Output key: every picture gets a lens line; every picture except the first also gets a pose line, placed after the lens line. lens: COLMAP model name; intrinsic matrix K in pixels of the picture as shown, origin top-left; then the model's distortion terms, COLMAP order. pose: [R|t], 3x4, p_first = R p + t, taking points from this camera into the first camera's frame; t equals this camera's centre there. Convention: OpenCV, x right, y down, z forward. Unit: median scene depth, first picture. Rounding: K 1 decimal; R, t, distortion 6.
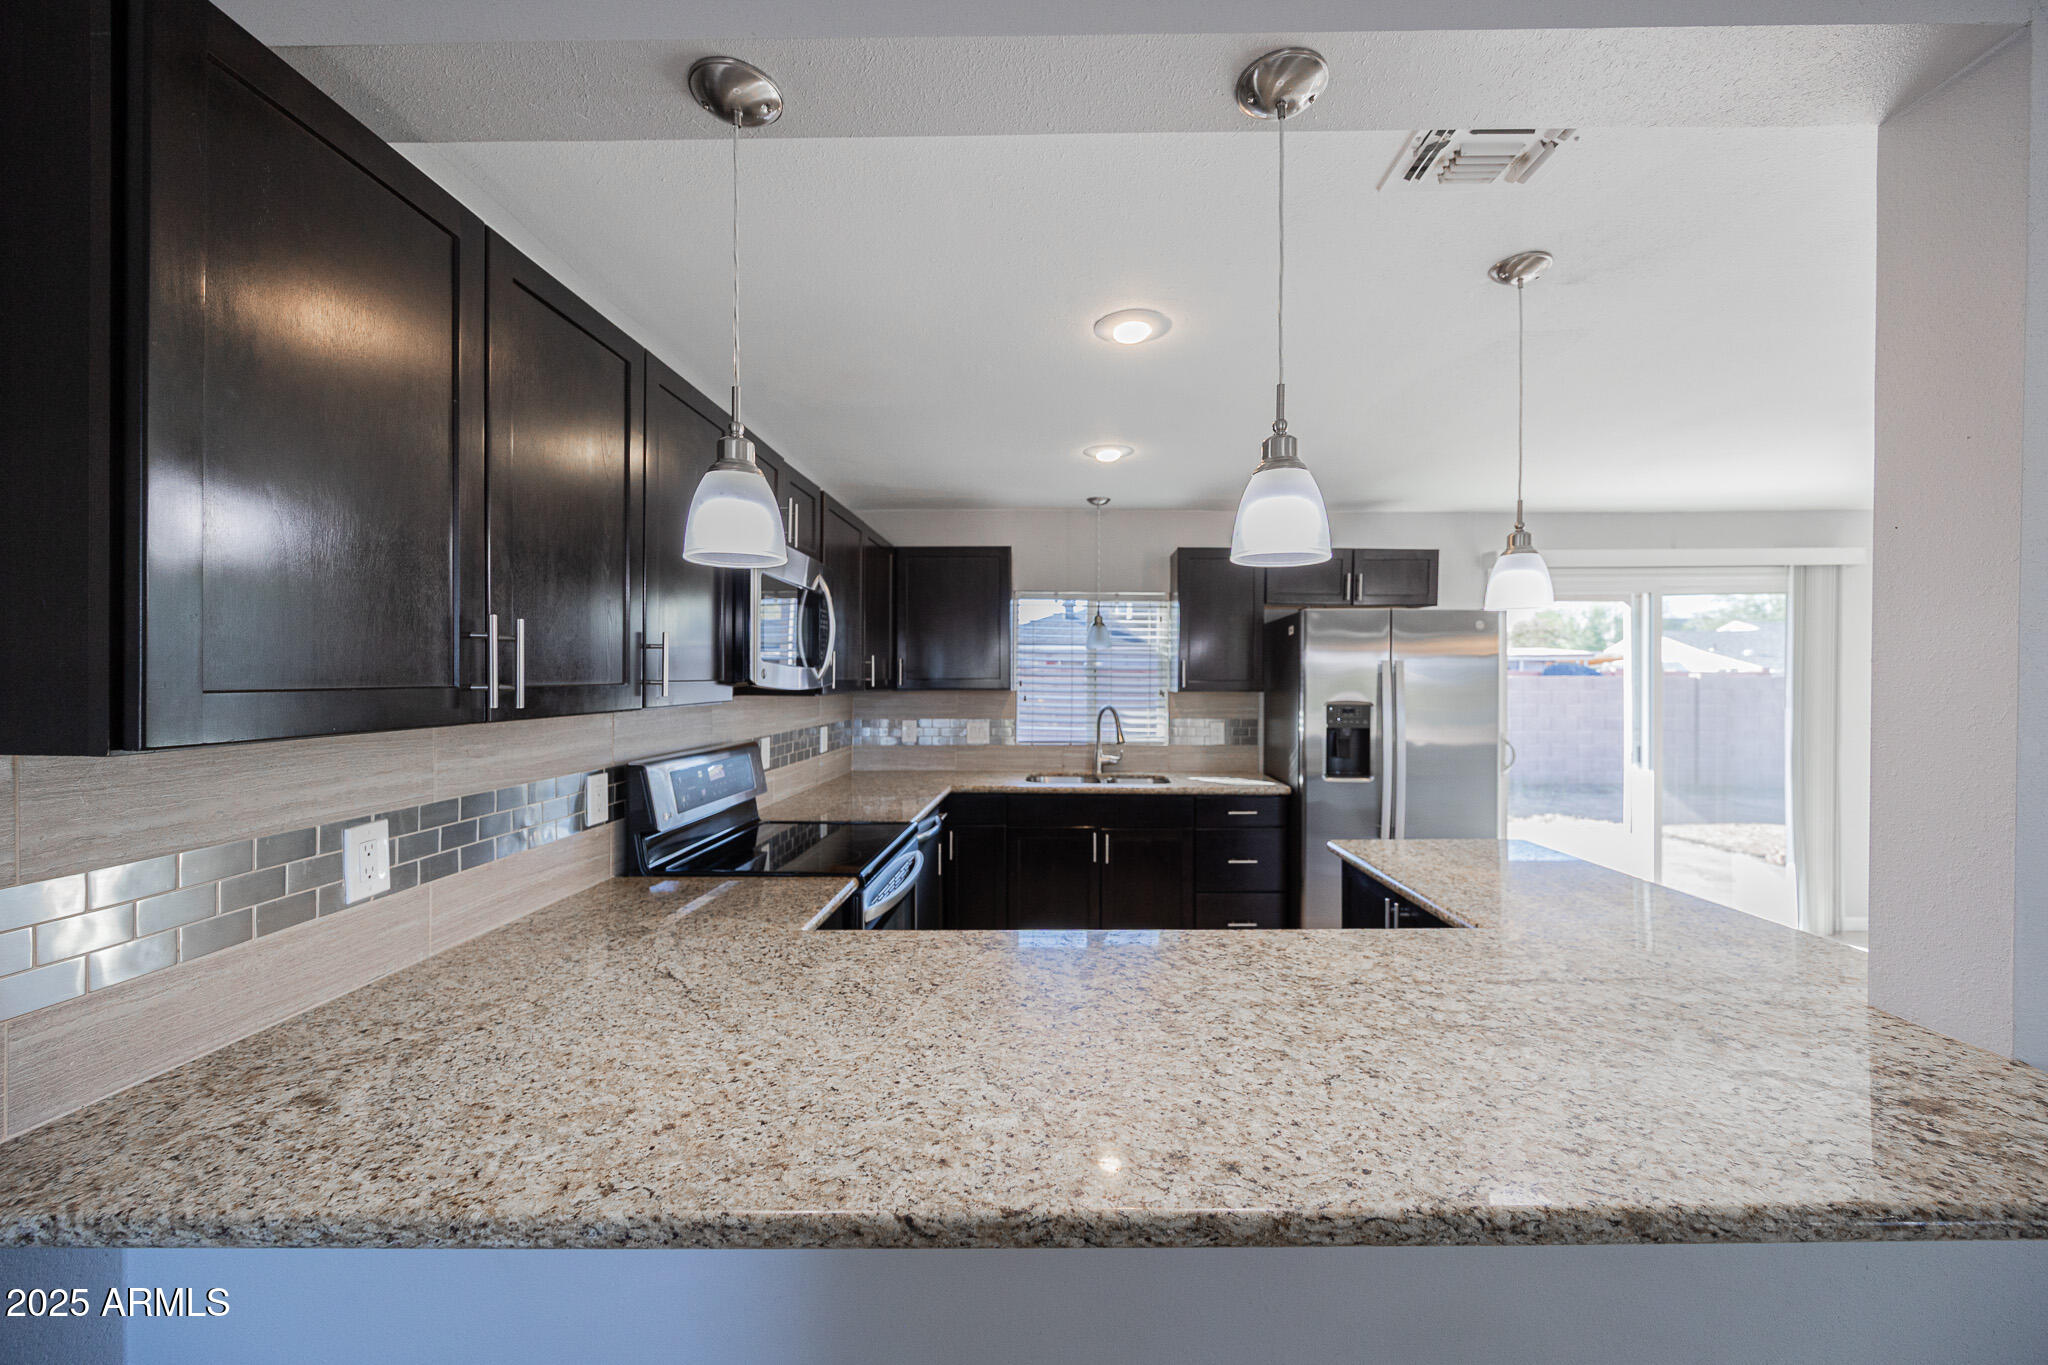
lens RADIAL K [[792.9, 0, 1057.4], [0, 792.9, 681.1], [0, 0, 1]] dist [0.001808, 0.000144]
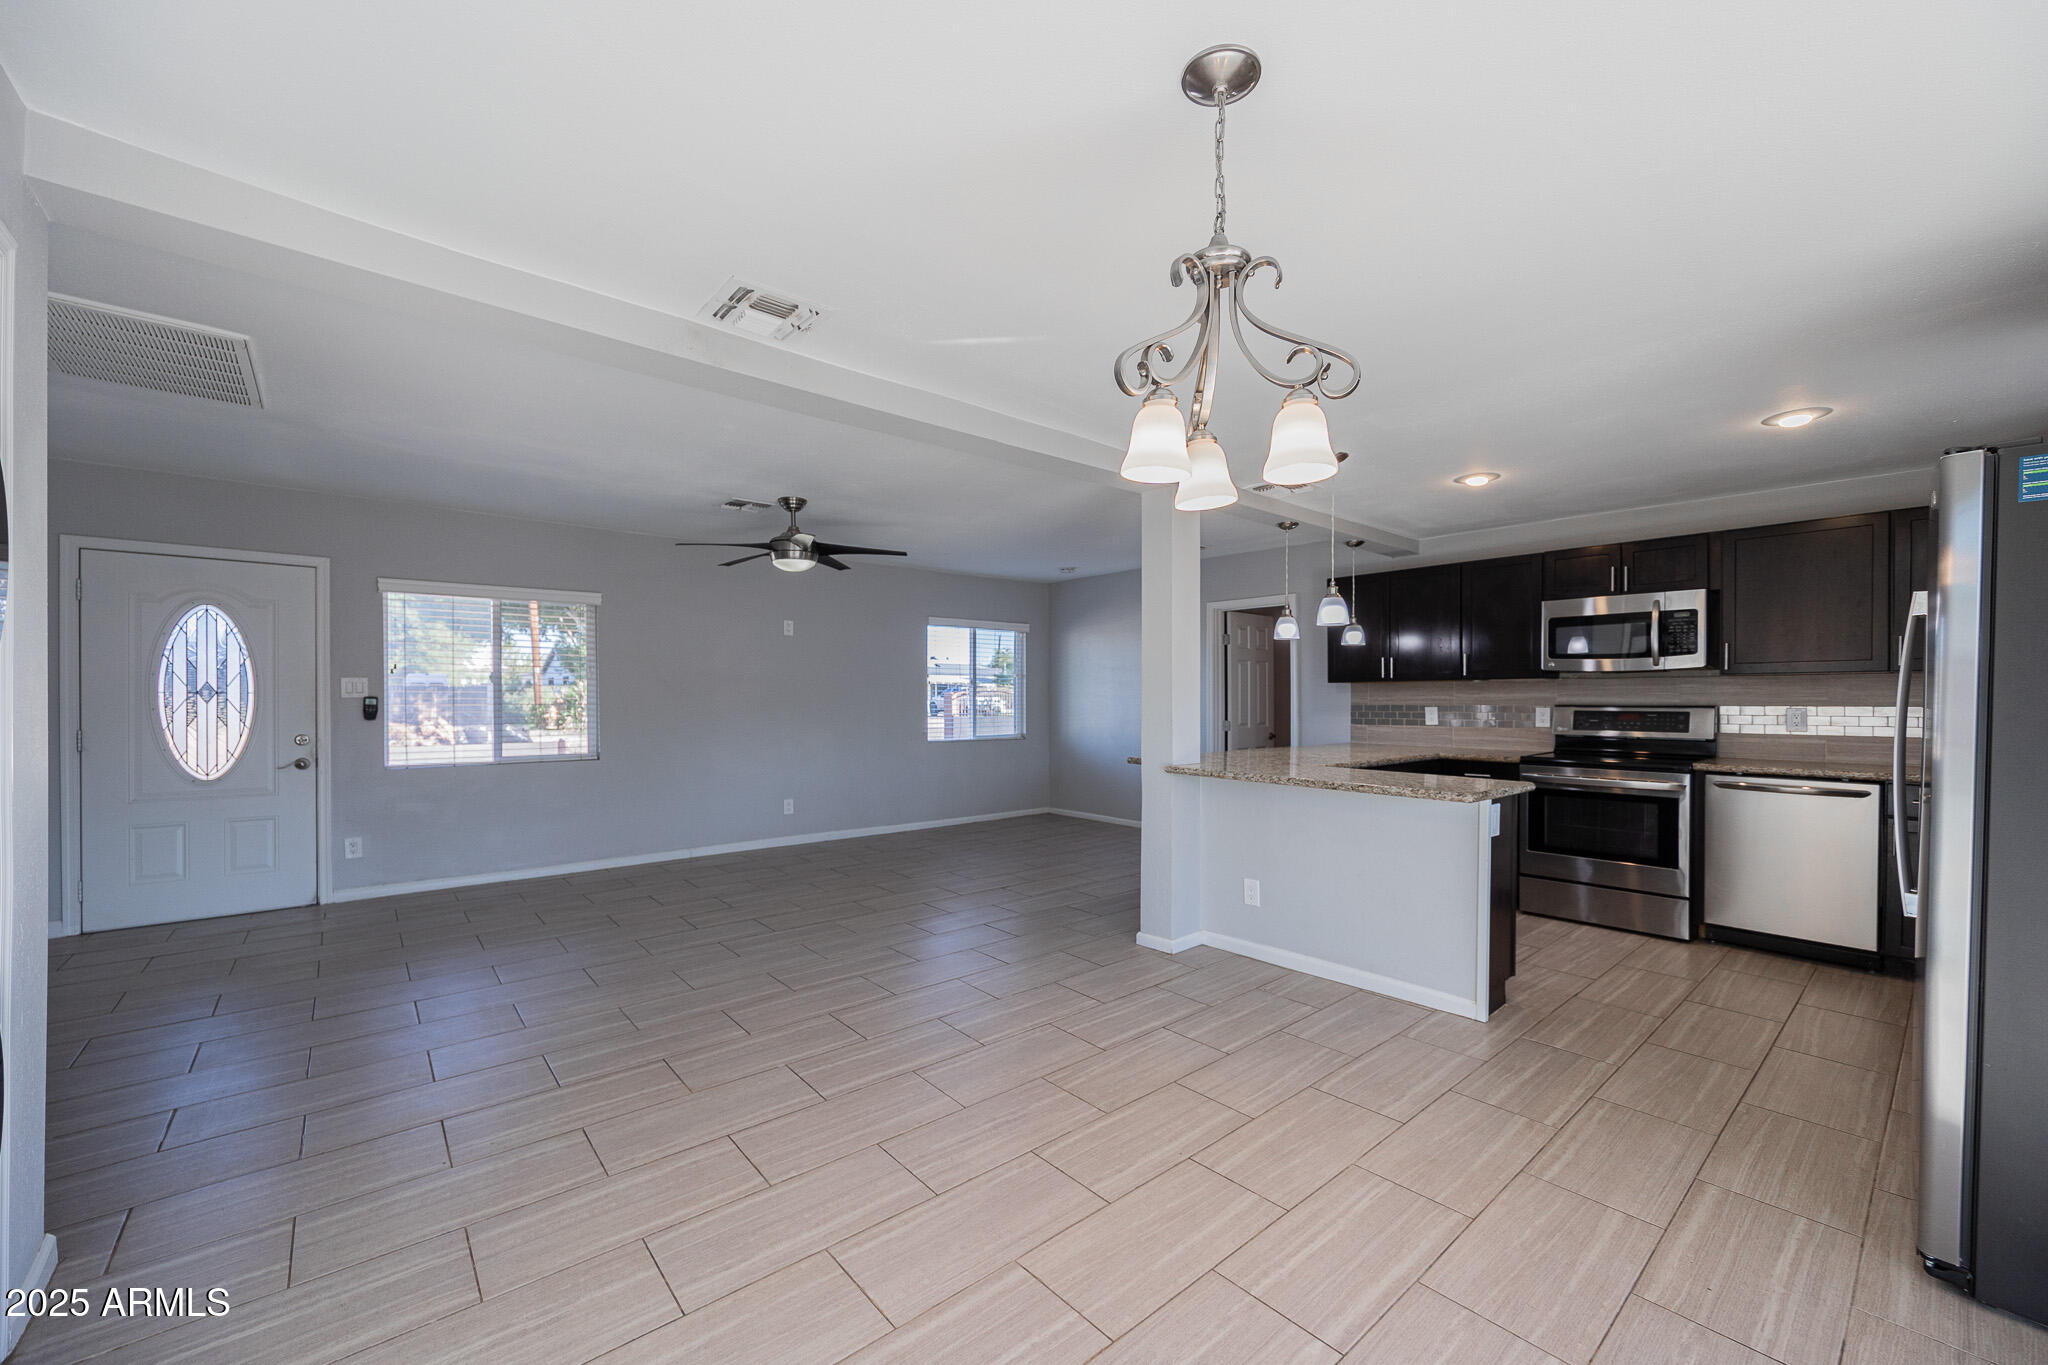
lens RADIAL K [[793.5, 0, 1042.8], [0, 793.5, 698.6], [0, 0, 1]] dist [0.000288, -0.000074]
pose [[-0.748651, -0.000351, -0.662964, 1.099949], [-0.001207, 0.999999, 0.000833, 0.044379], [0.662963, 0.001424, -0.748650, 0.900783]]
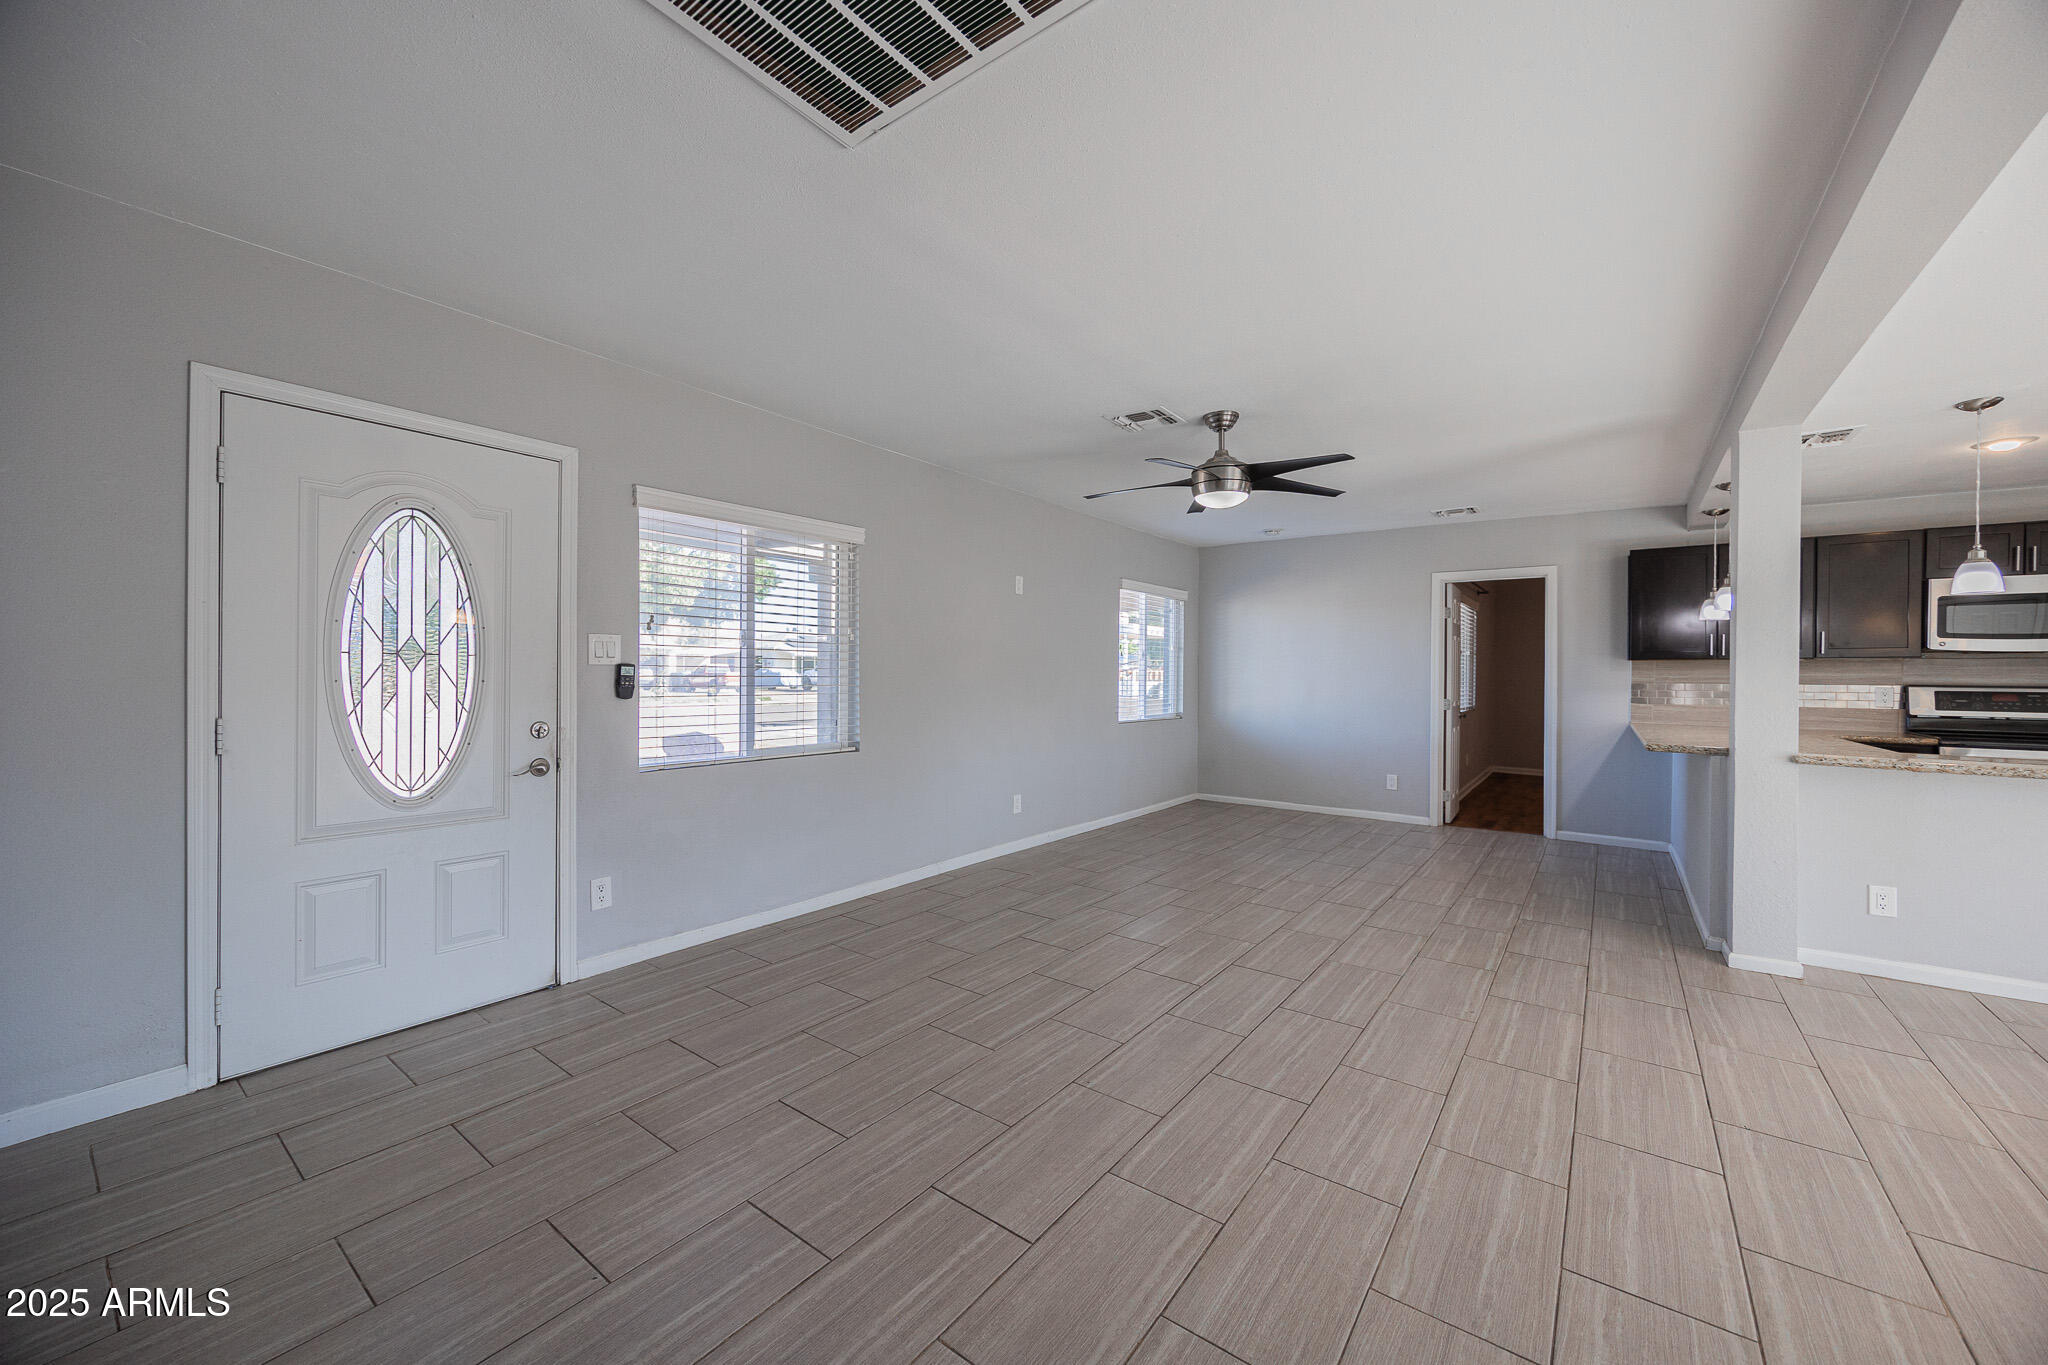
lens RADIAL K [[779.4, 0, 1031.7], [0, 779.4, 680.0], [0, 0, 1]] dist [0.000651, 0.000224]
pose [[-0.591567, 0.000680, -0.806255, 1.442404], [-0.009560, 0.999923, 0.007858, 0.049947], [0.806199, 0.012357, -0.591516, 0.143495]]
